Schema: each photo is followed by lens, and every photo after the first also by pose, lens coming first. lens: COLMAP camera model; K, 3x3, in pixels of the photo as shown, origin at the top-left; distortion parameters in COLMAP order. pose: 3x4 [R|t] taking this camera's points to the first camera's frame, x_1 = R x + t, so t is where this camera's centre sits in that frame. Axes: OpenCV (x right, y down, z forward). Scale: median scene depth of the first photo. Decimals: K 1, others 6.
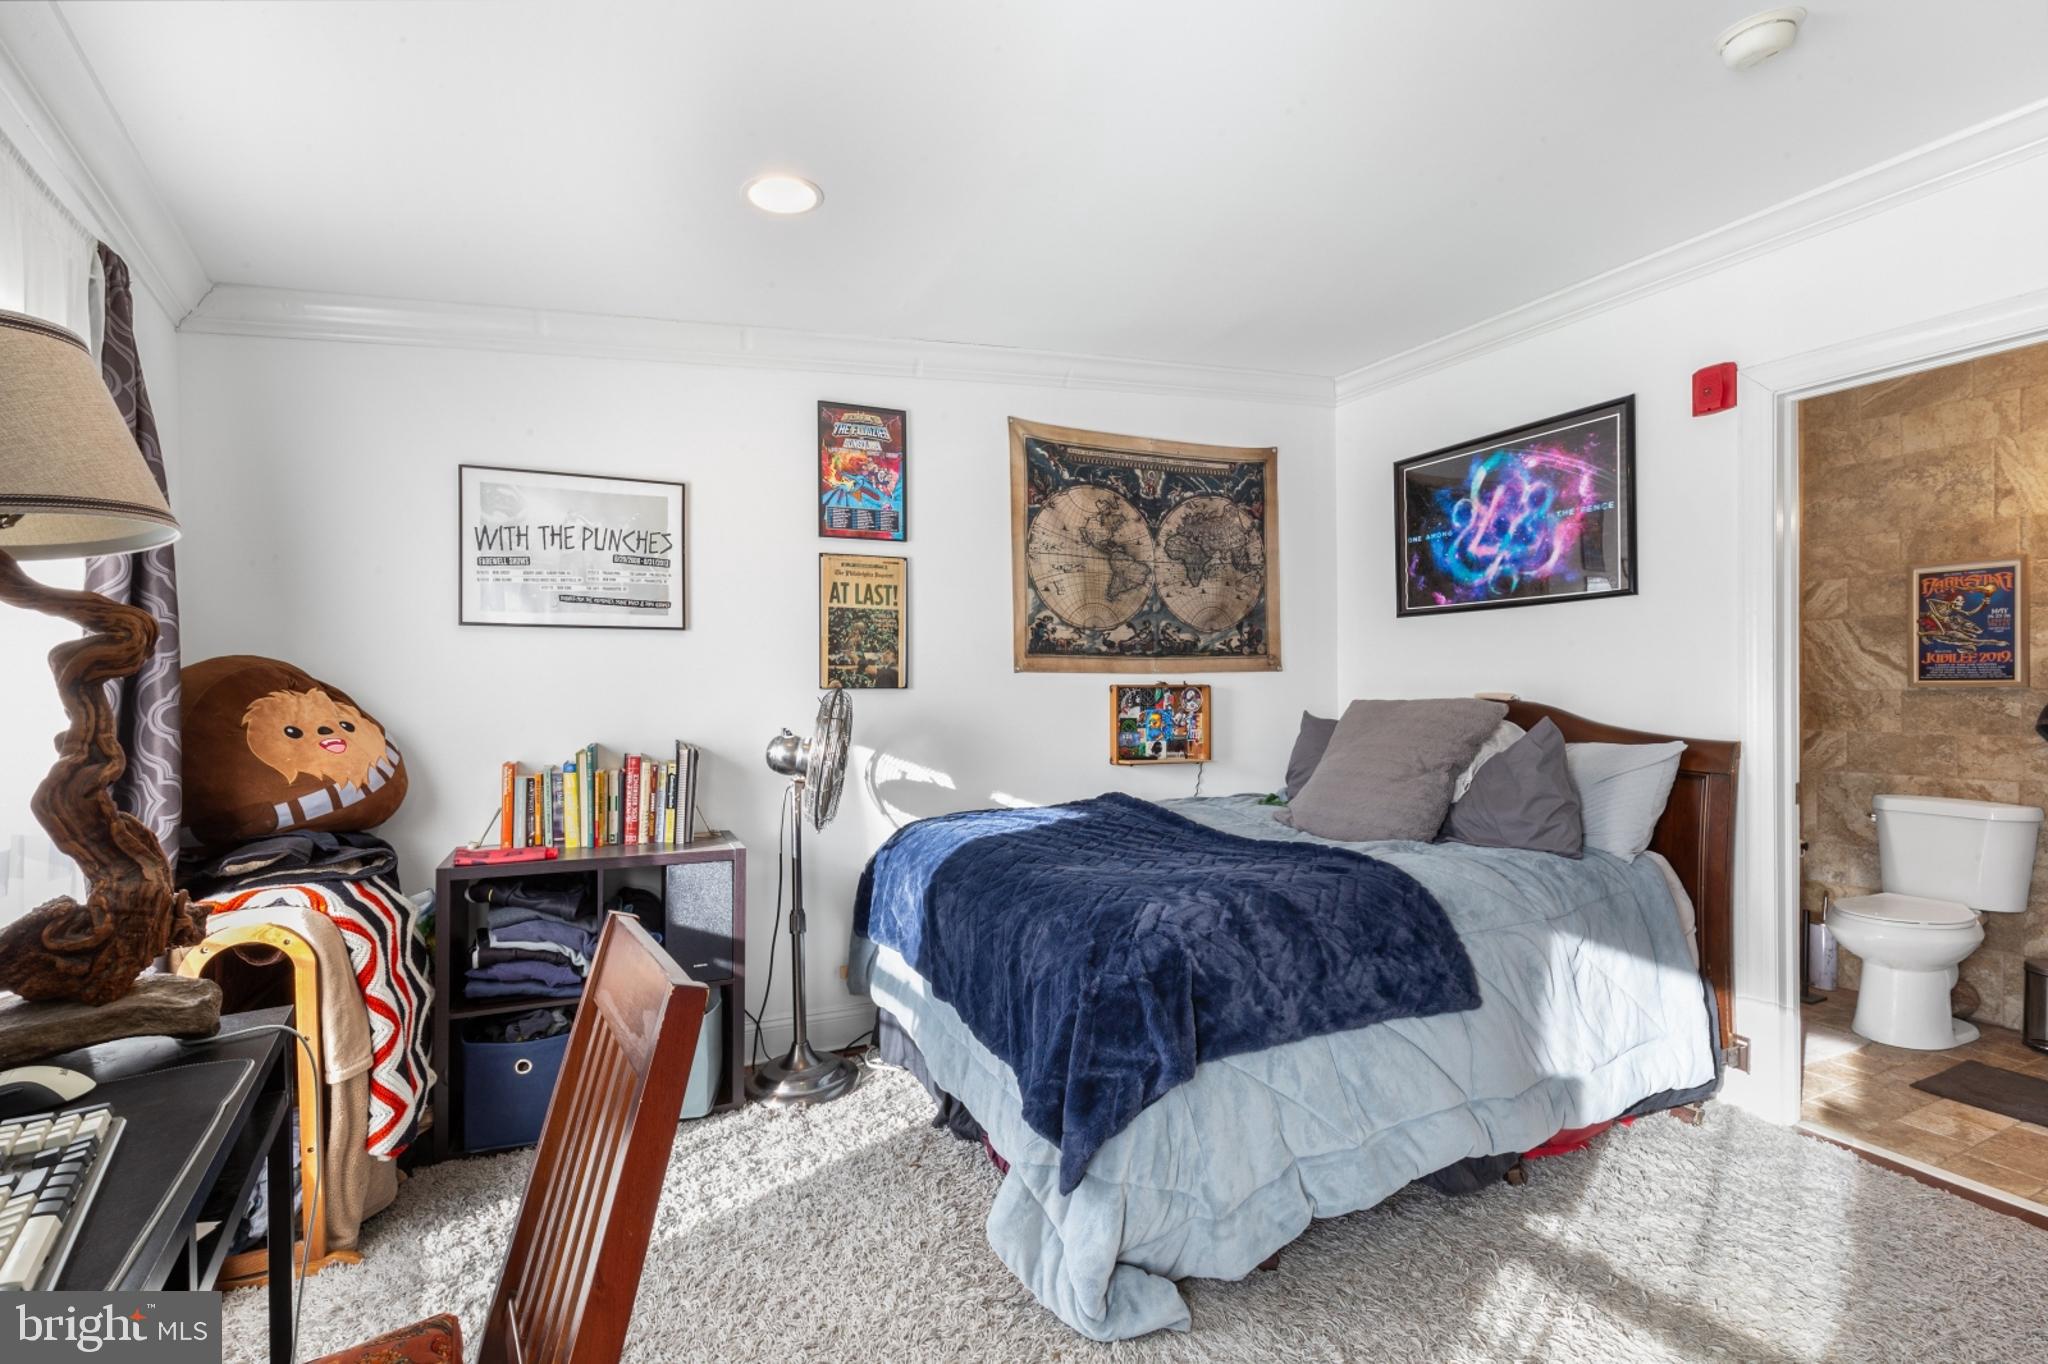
lens RADIAL K [[916.1, 0, 1022.5], [0, 916.1, 686.4], [0, 0, 1]] dist [0.002680, -0.001291]
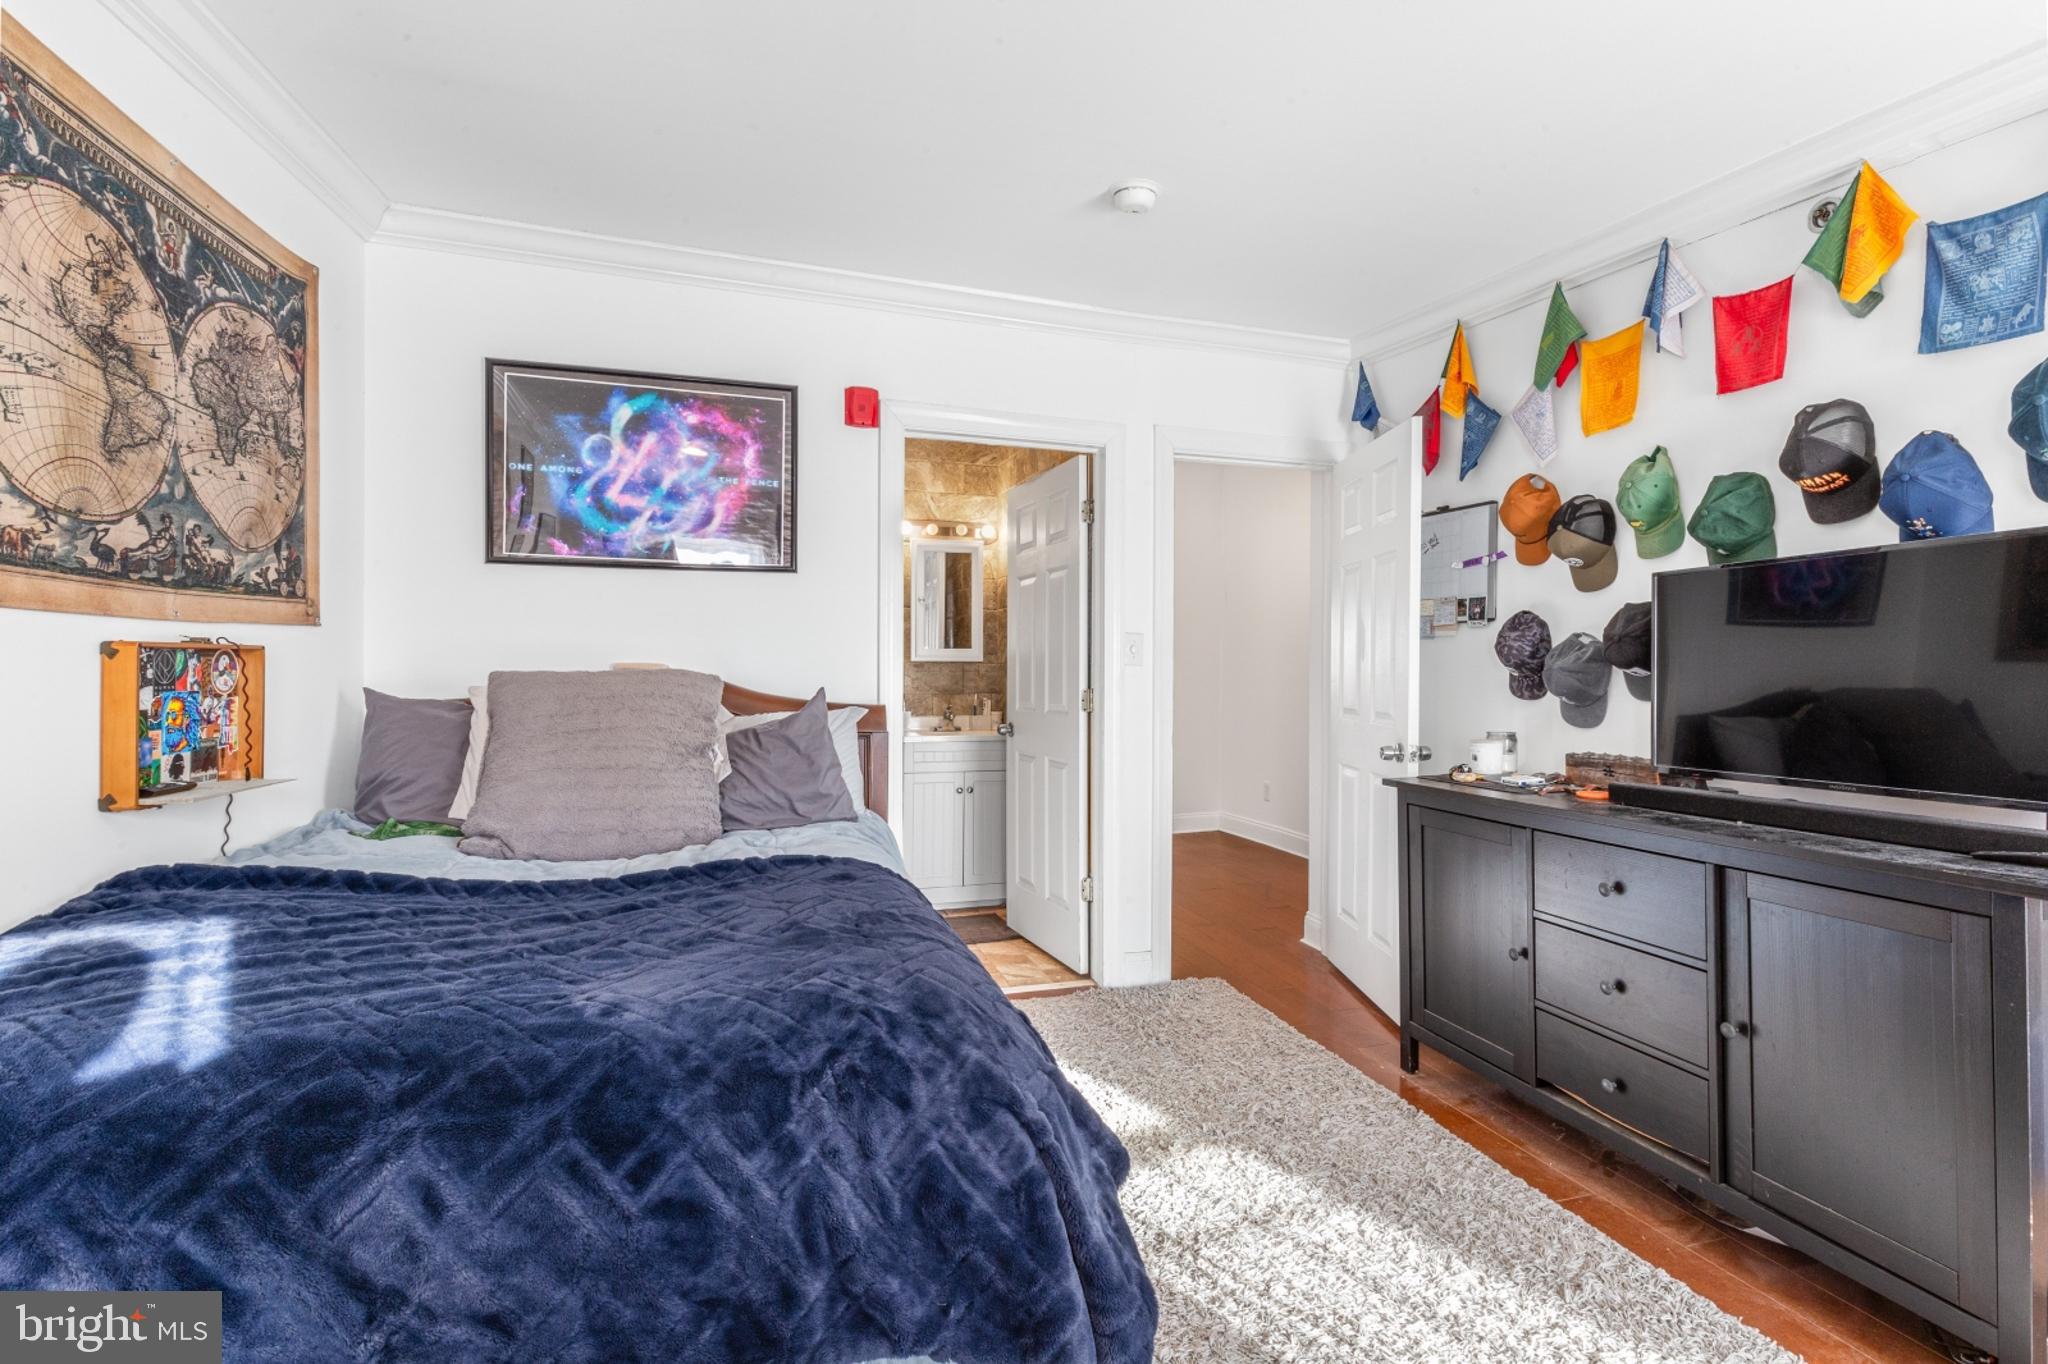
lens RADIAL K [[930.3, 0, 1028.6], [0, 930.3, 658.2], [0, 0, 1]] dist [0.000094, -0.000322]
pose [[0.143108, 0.011267, 0.989643, -0.305714], [-0.009905, 0.999901, -0.009951, 0.007360], [-0.989658, -0.008378, 0.143205, 0.470578]]
